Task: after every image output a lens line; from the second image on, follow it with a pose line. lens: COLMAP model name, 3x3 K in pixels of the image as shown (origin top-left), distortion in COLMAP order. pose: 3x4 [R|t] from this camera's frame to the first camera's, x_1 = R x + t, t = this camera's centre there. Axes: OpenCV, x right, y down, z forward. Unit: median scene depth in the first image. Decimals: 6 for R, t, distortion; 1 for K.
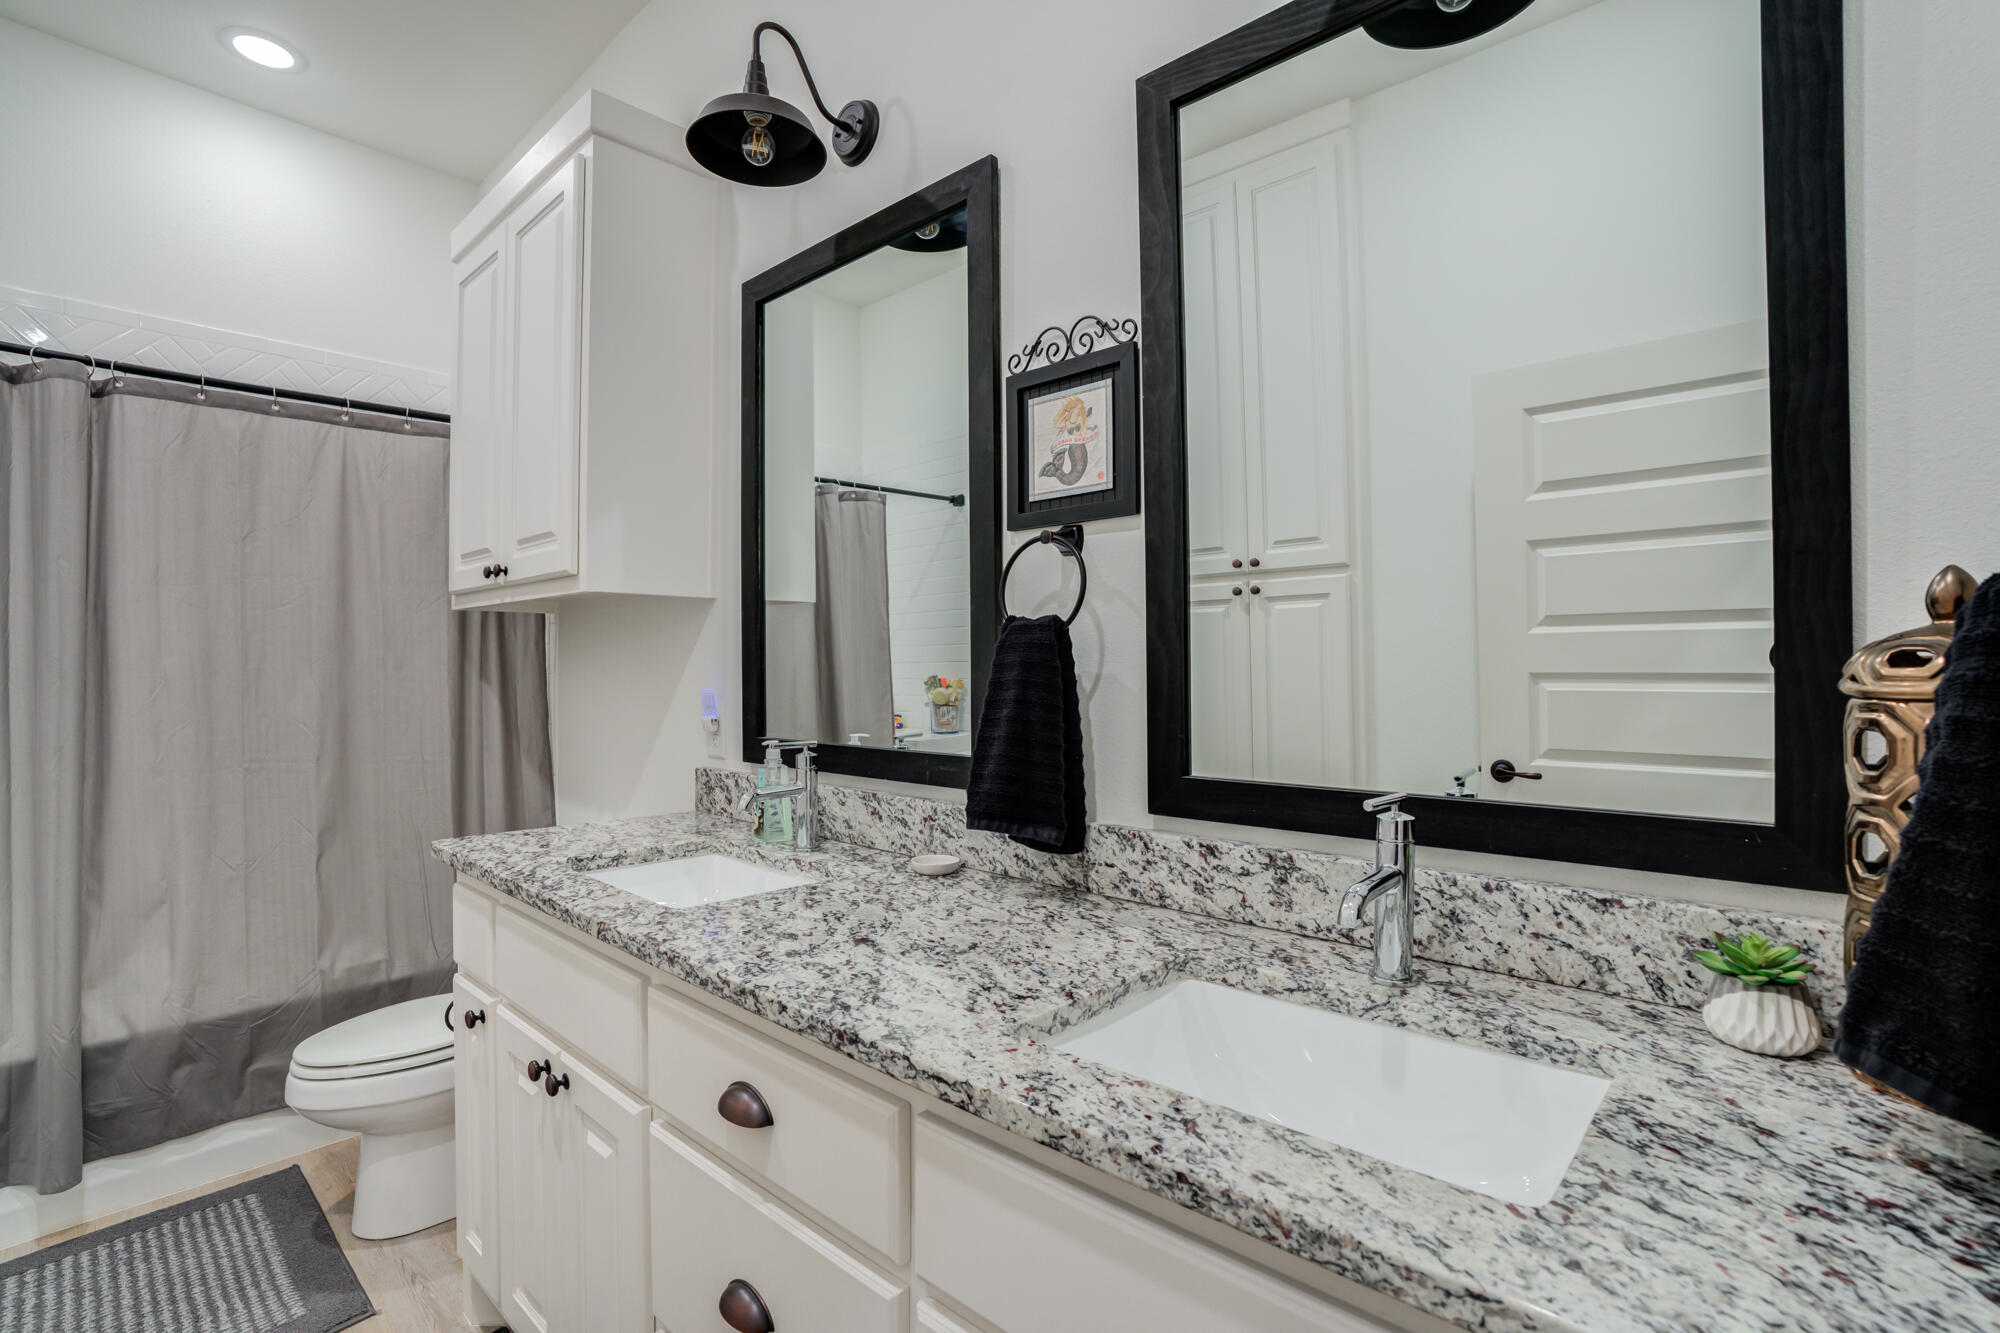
lens RADIAL K [[924.2, 0, 1000.0], [0, 924.2, 666.5], [0, 0, 1]] dist [-0.076297, 0.028174]
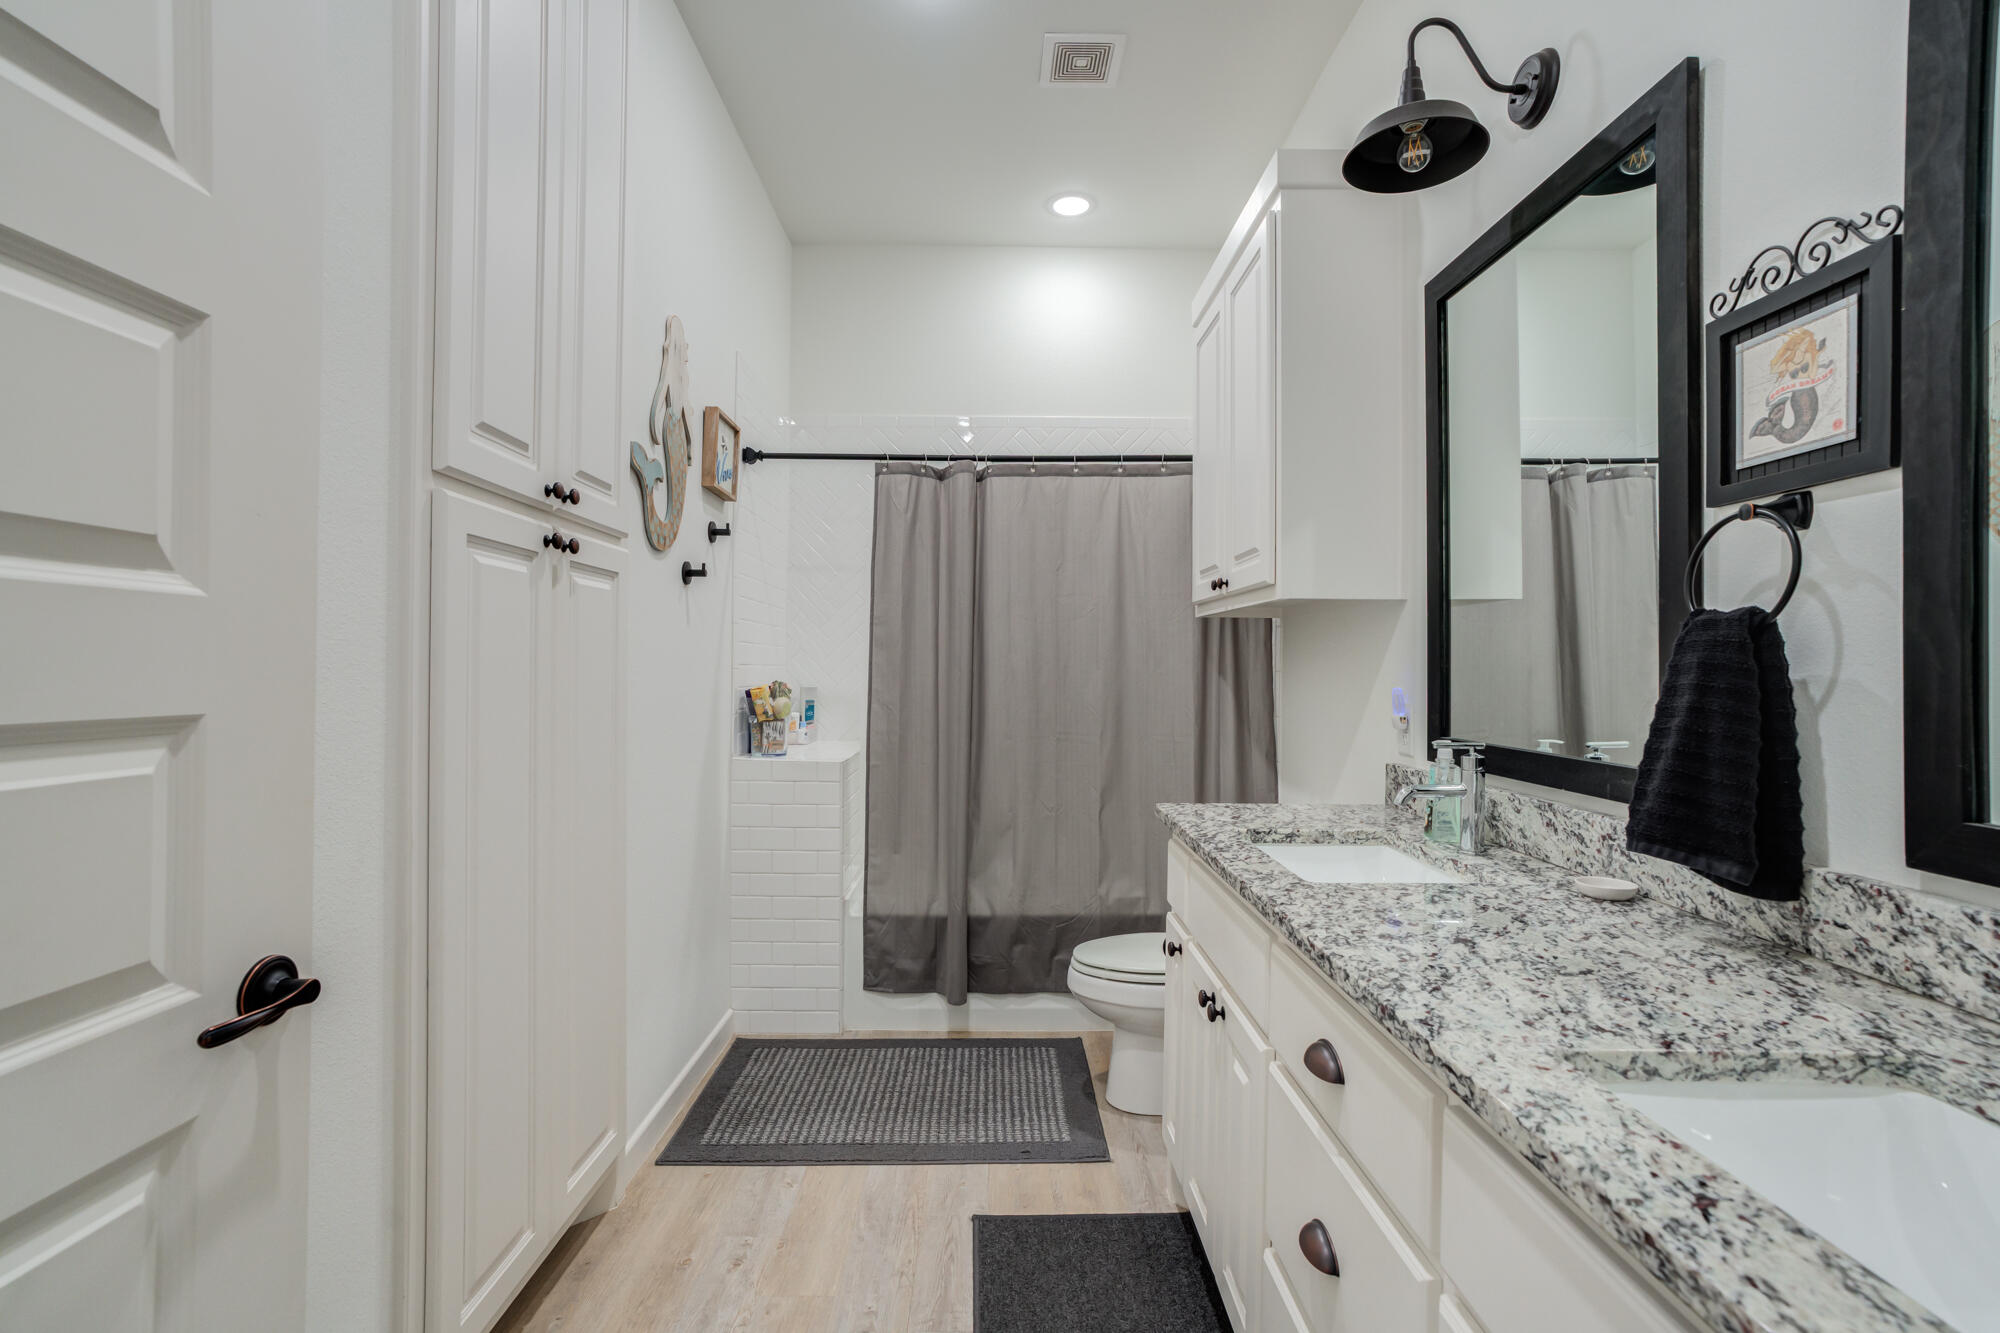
lens RADIAL K [[936.1, 0, 1000.0], [0, 936.1, 666.5], [0, 0, 1]] dist [-0.052817, 0.029237]
pose [[0.670726, 0.007514, -0.741667, 0.200696], [-0.006039, 0.999971, 0.004669, -0.001835], [0.741681, 0.001348, 0.670752, -0.041364]]
